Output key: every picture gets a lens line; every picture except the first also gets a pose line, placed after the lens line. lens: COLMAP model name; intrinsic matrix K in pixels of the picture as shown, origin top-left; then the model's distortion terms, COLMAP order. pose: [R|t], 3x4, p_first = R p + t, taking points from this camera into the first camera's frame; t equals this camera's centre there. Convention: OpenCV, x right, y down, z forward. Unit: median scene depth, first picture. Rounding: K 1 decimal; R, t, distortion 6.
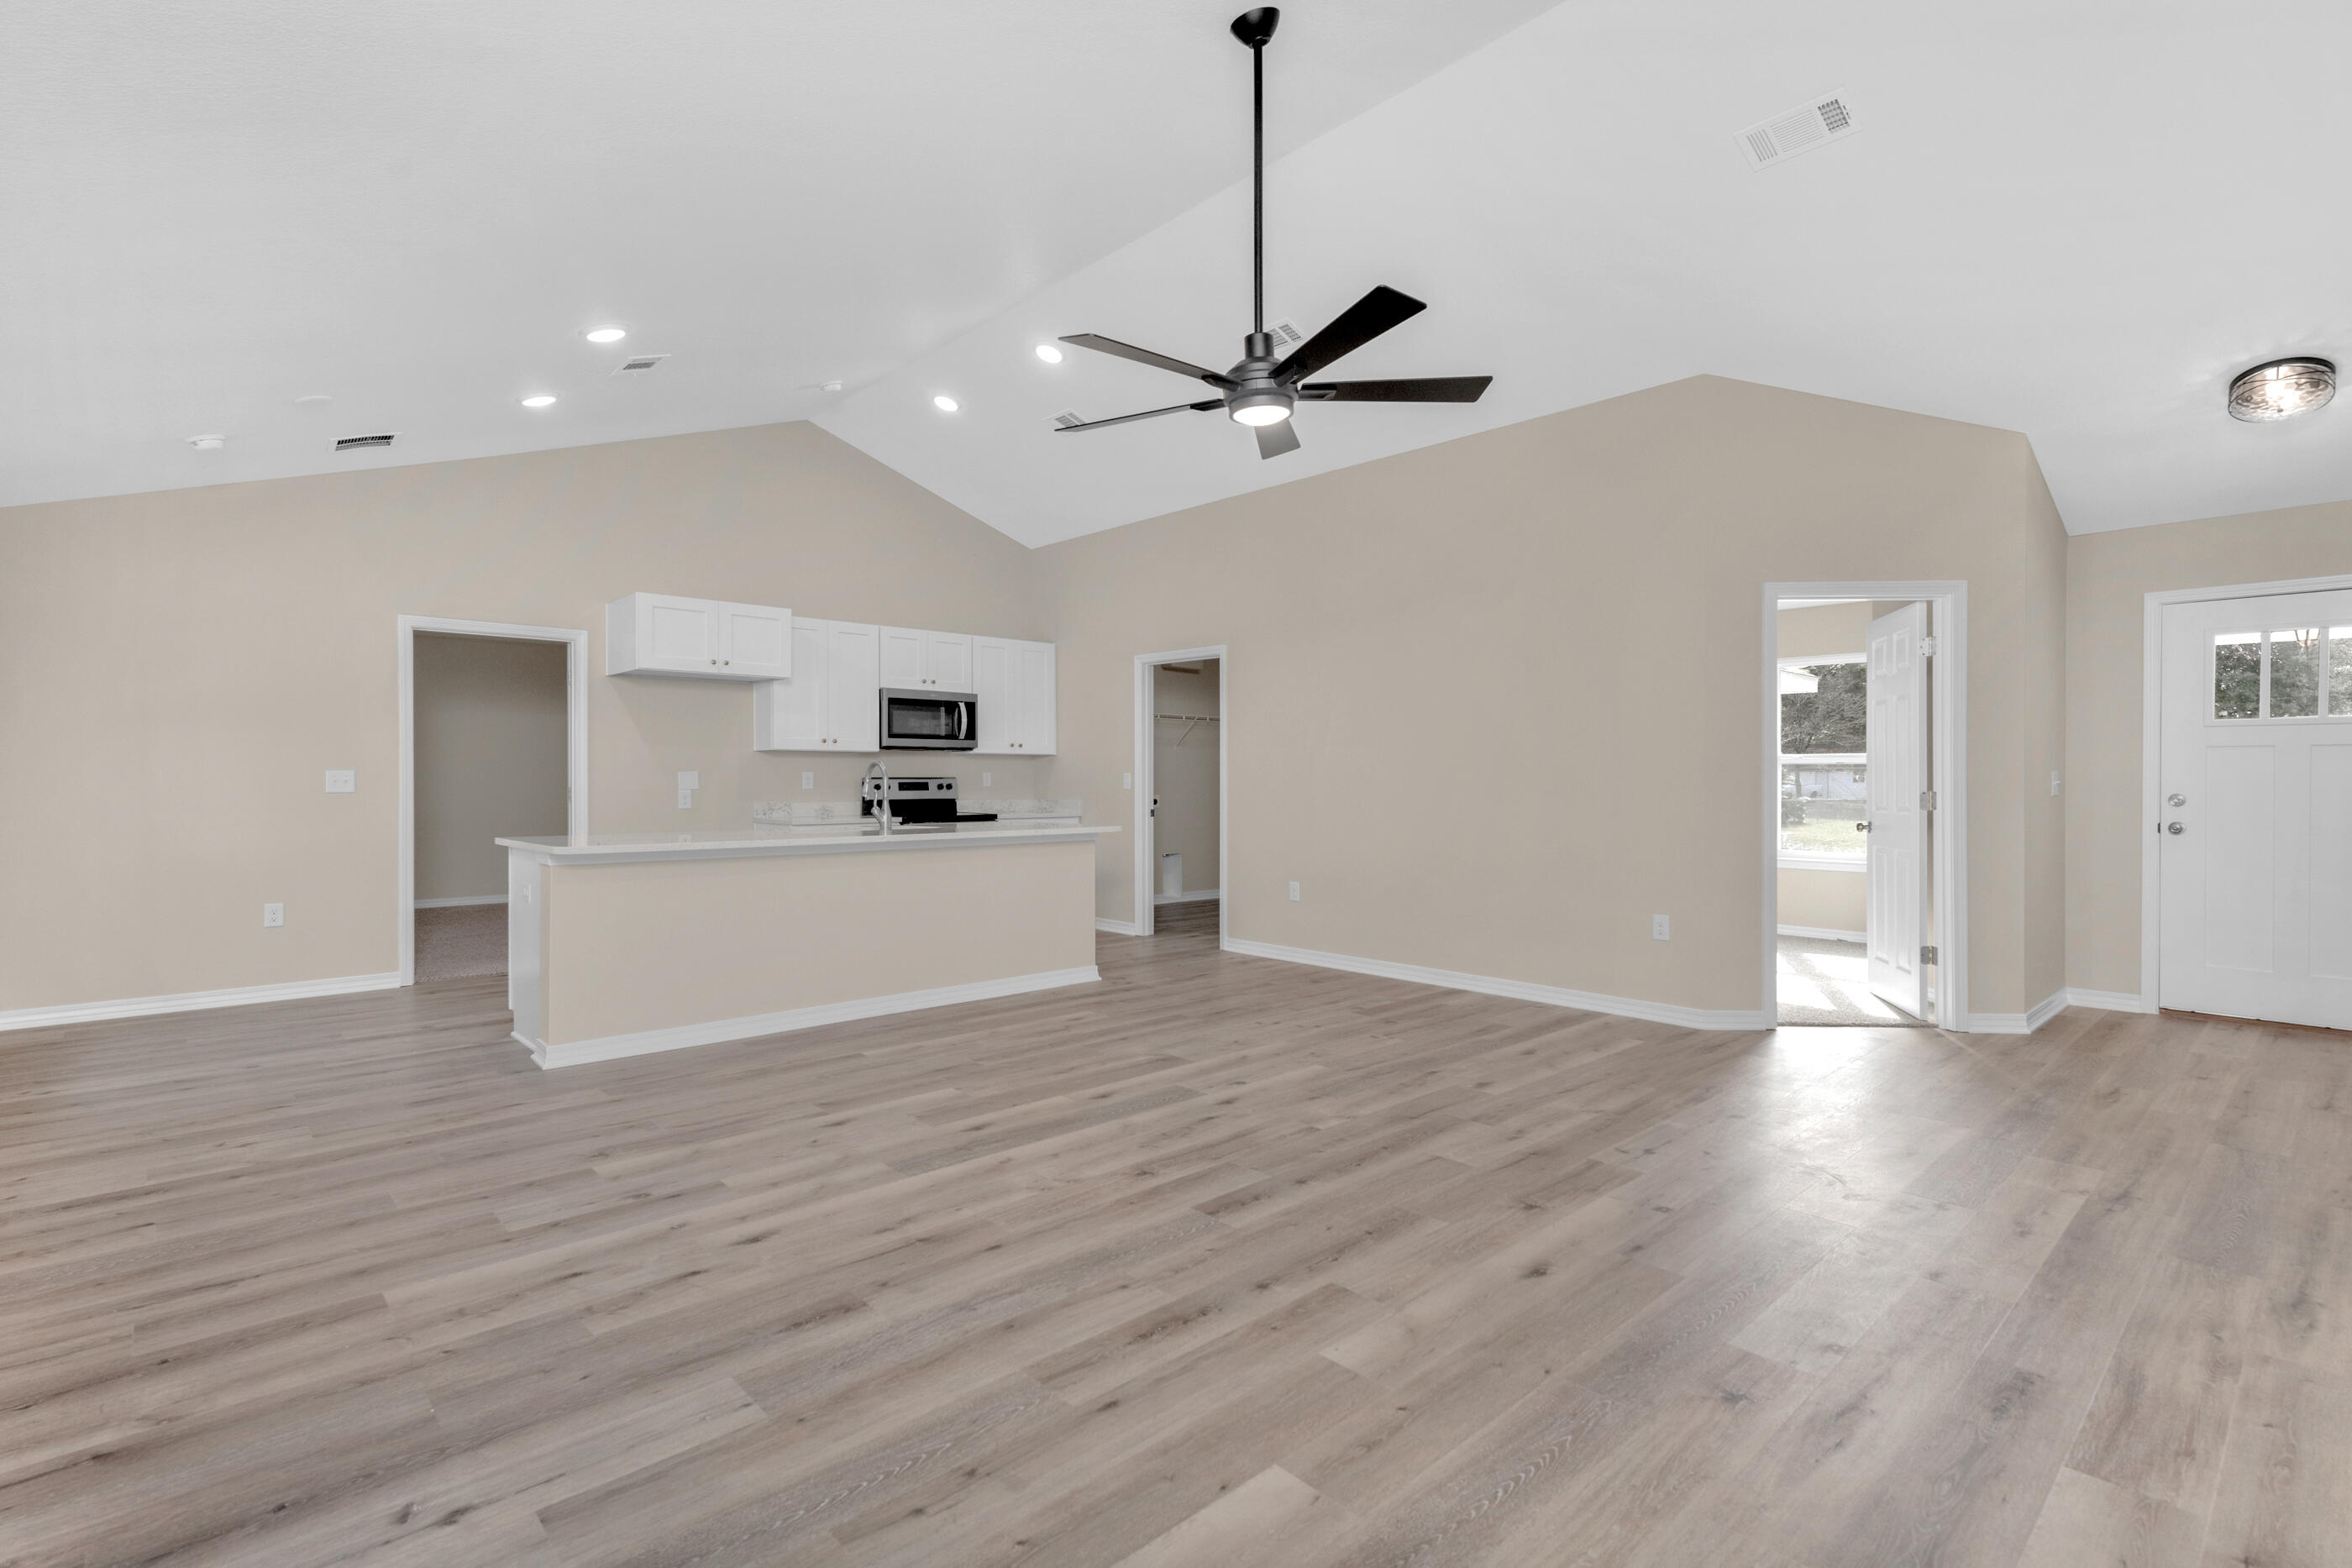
lens RADIAL K [[1103.4, 0, 1175.6], [0, 1103.4, 783.0], [0, 0, 1]] dist [0.020271, -0.001406]
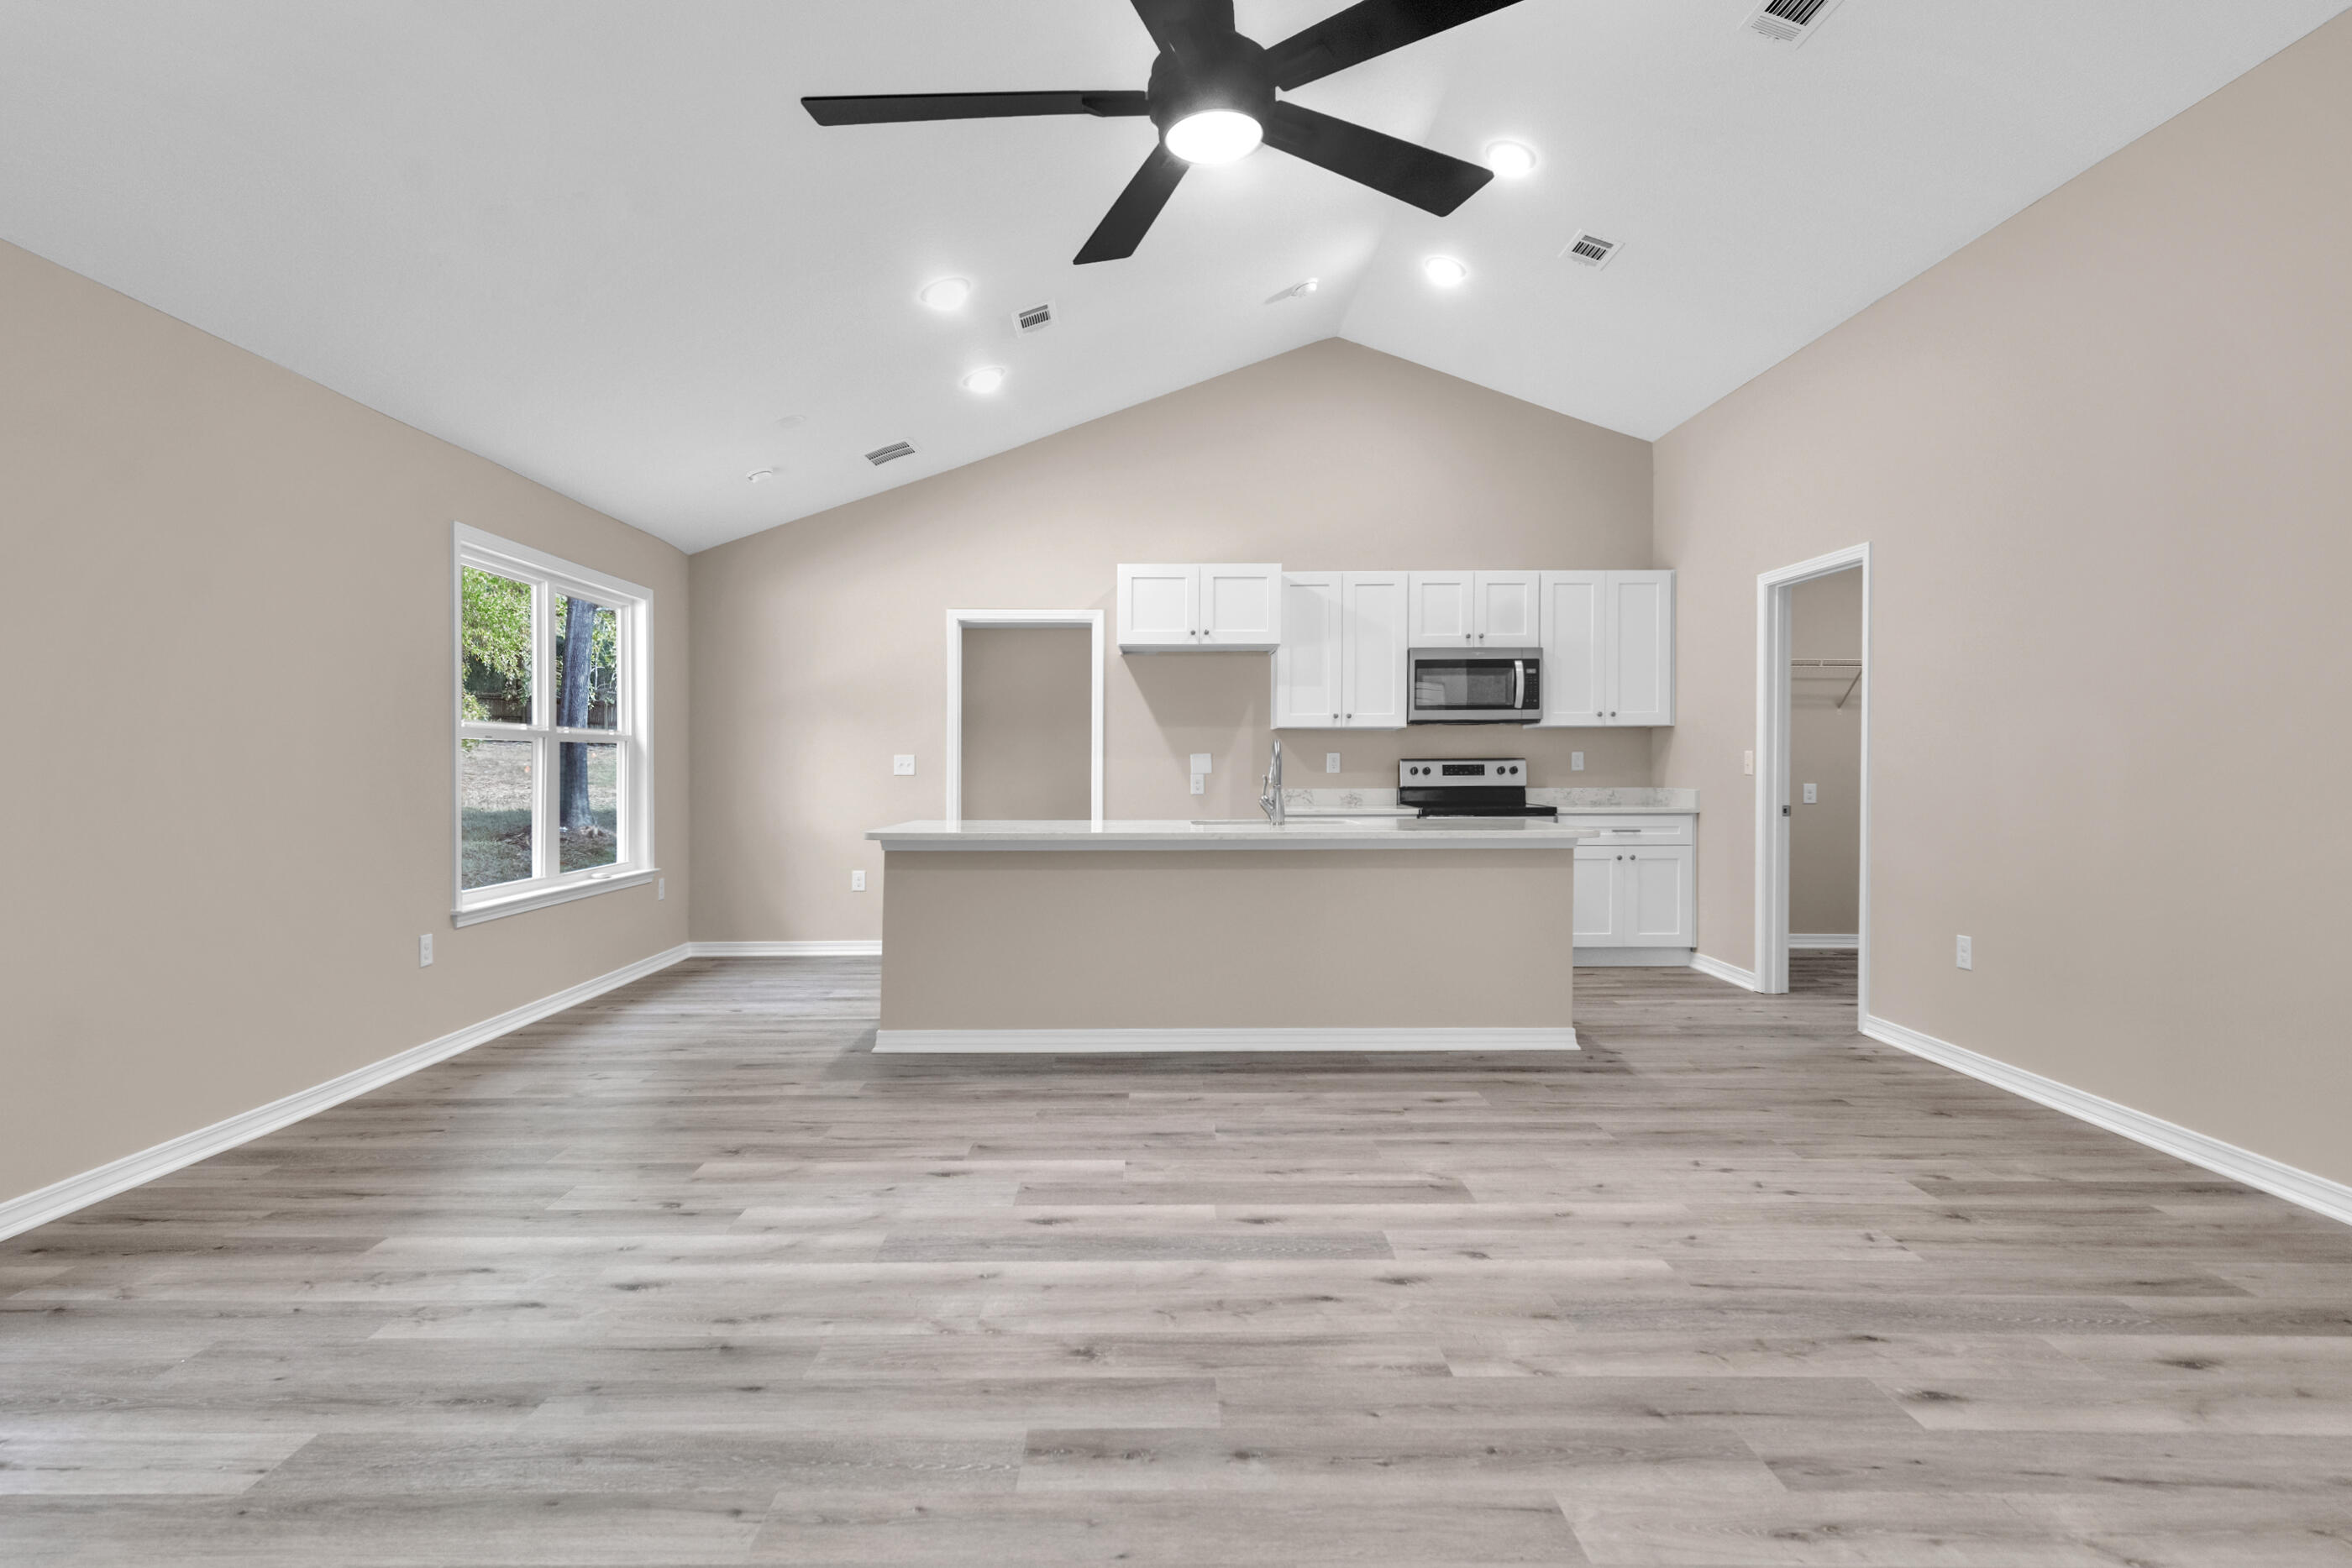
lens RADIAL K [[1232.7, 0, 1136.2], [0, 1232.7, 807.2], [0, 0, 1]] dist [0.019094, 0.000880]
pose [[0.730107, 0.020206, -0.683034, 0.367057], [0.002913, 0.999462, 0.032681, 0.000135], [0.683326, -0.025851, 0.729655, 0.359212]]
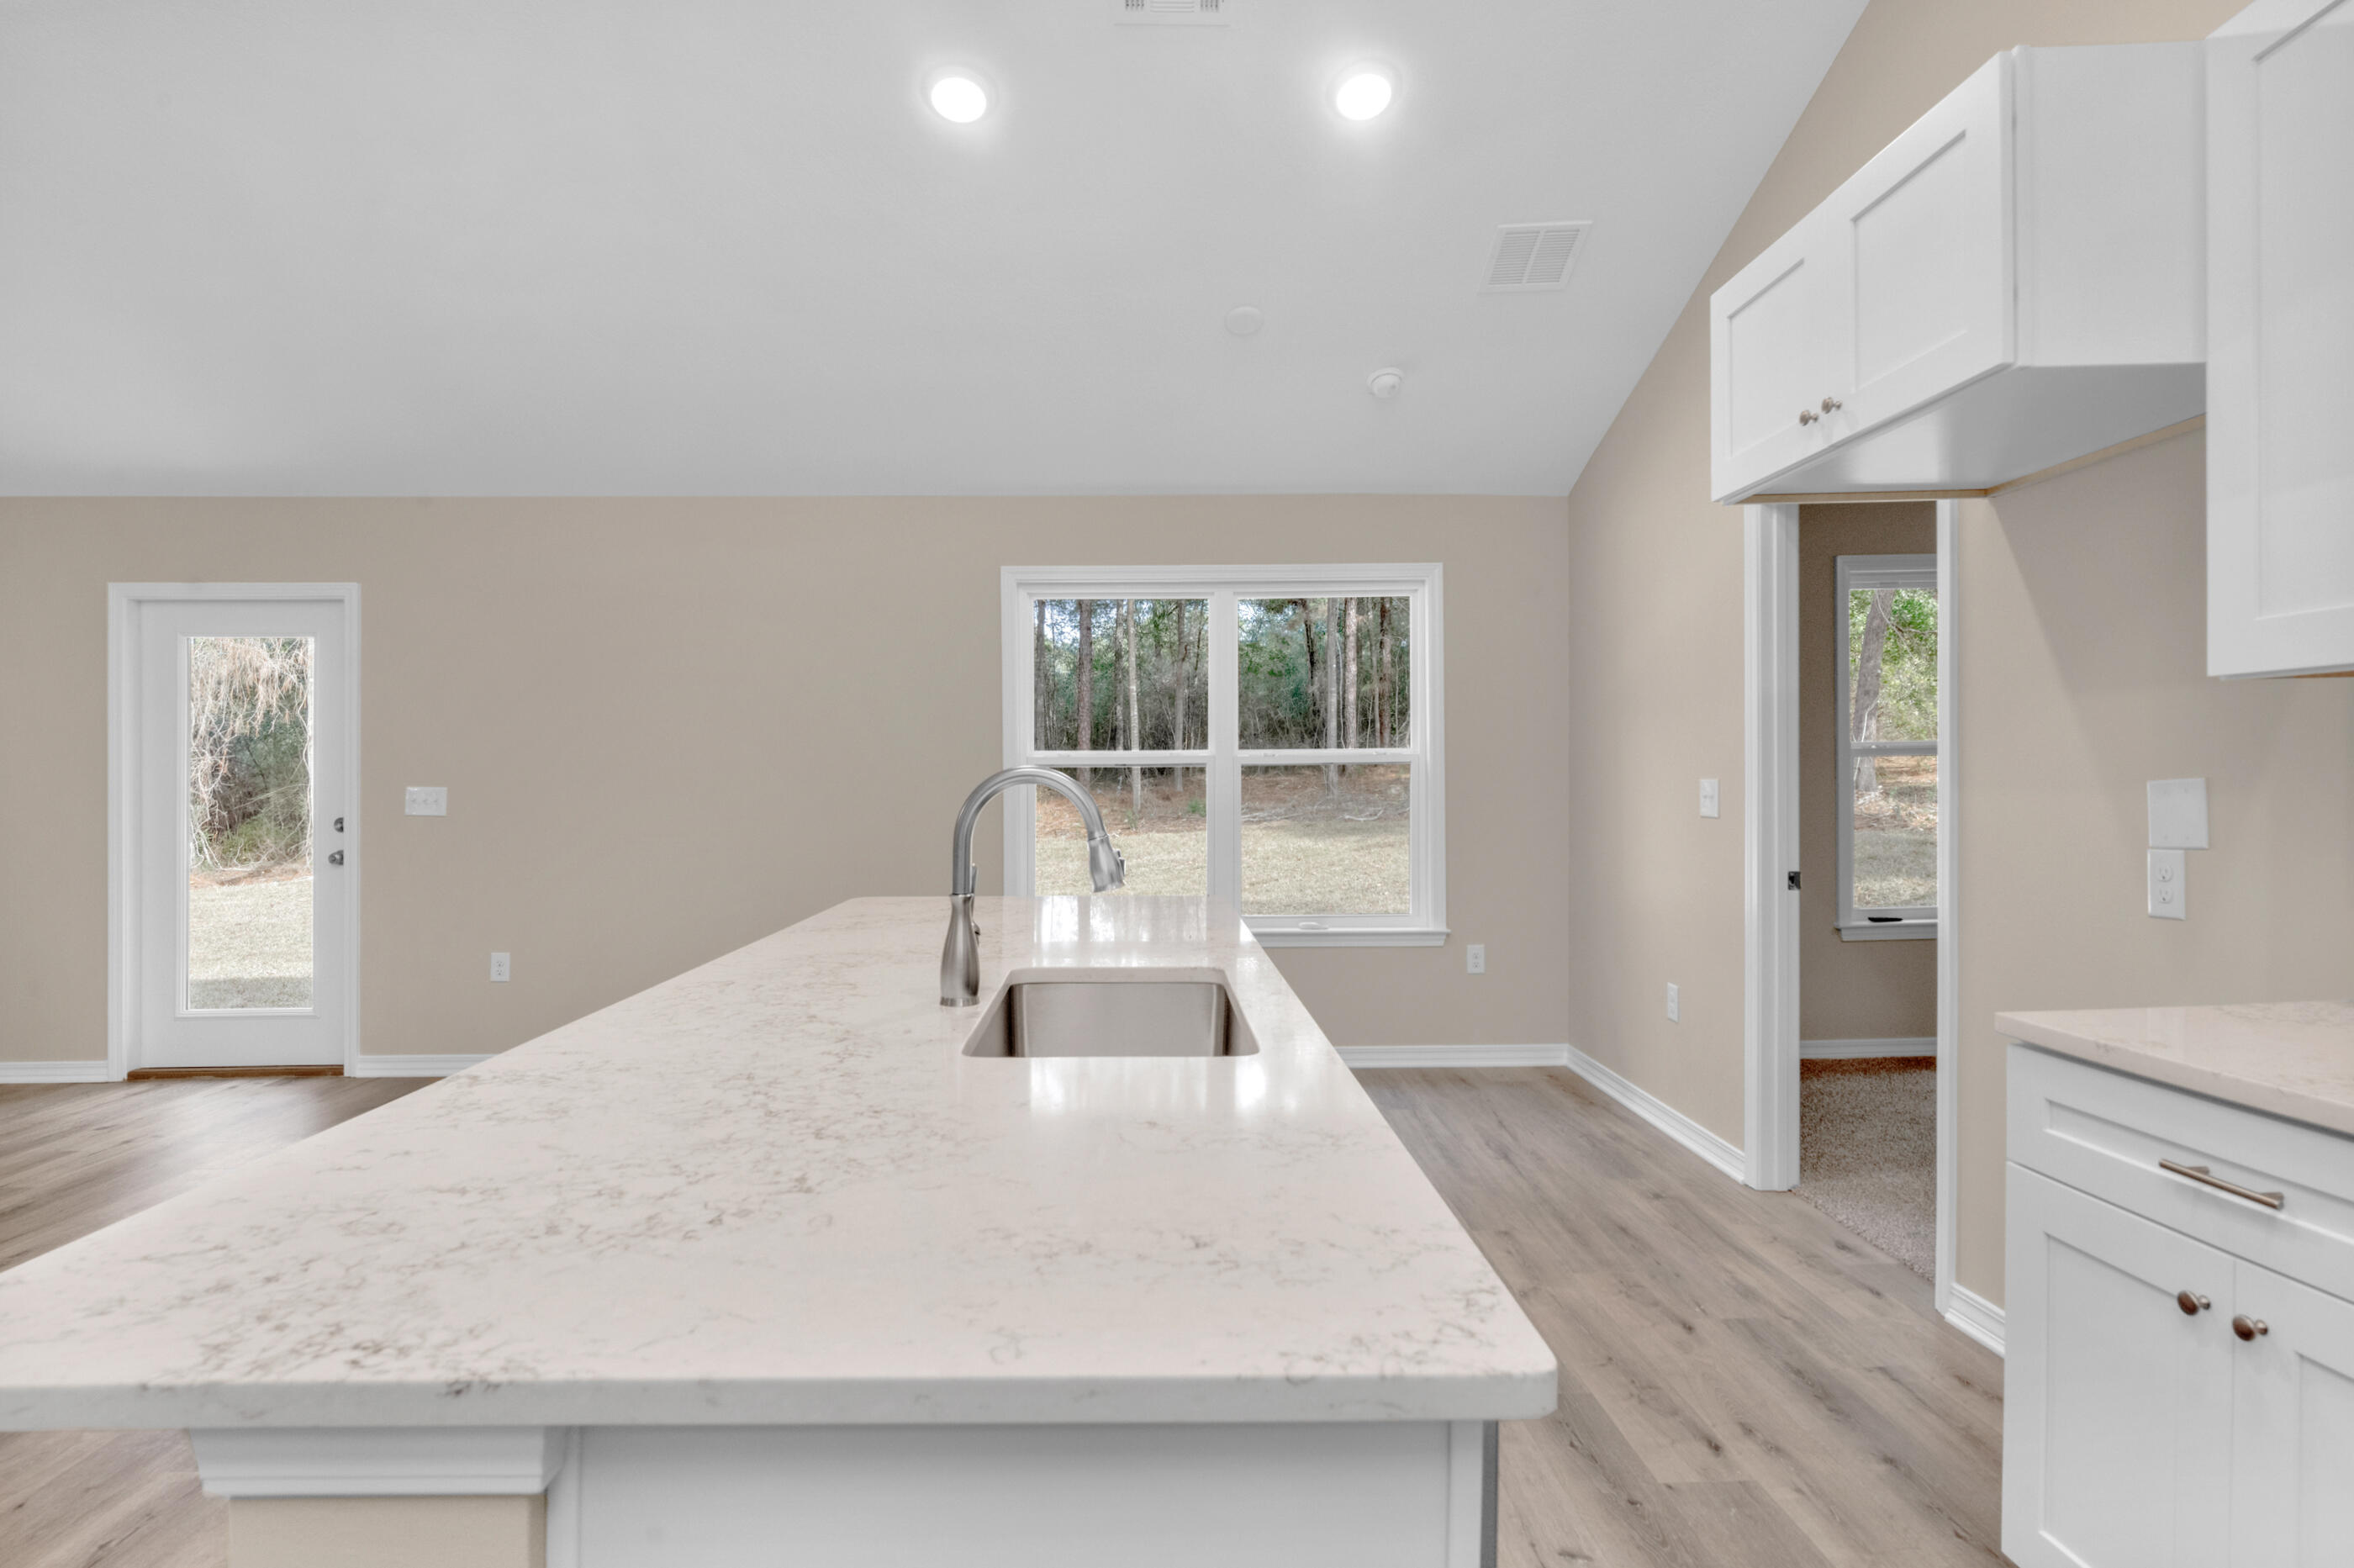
lens RADIAL K [[1327.2, 0, 1177.7], [0, 1327.2, 776.9], [0, 0, 1]] dist [-0.000017, 0.000389]
pose [[-0.681919, 0.000192, -0.731428, -0.074839], [-0.000279, 1.000000, 0.000523, -0.020771], [0.731428, 0.000561, -0.681919, 1.724989]]
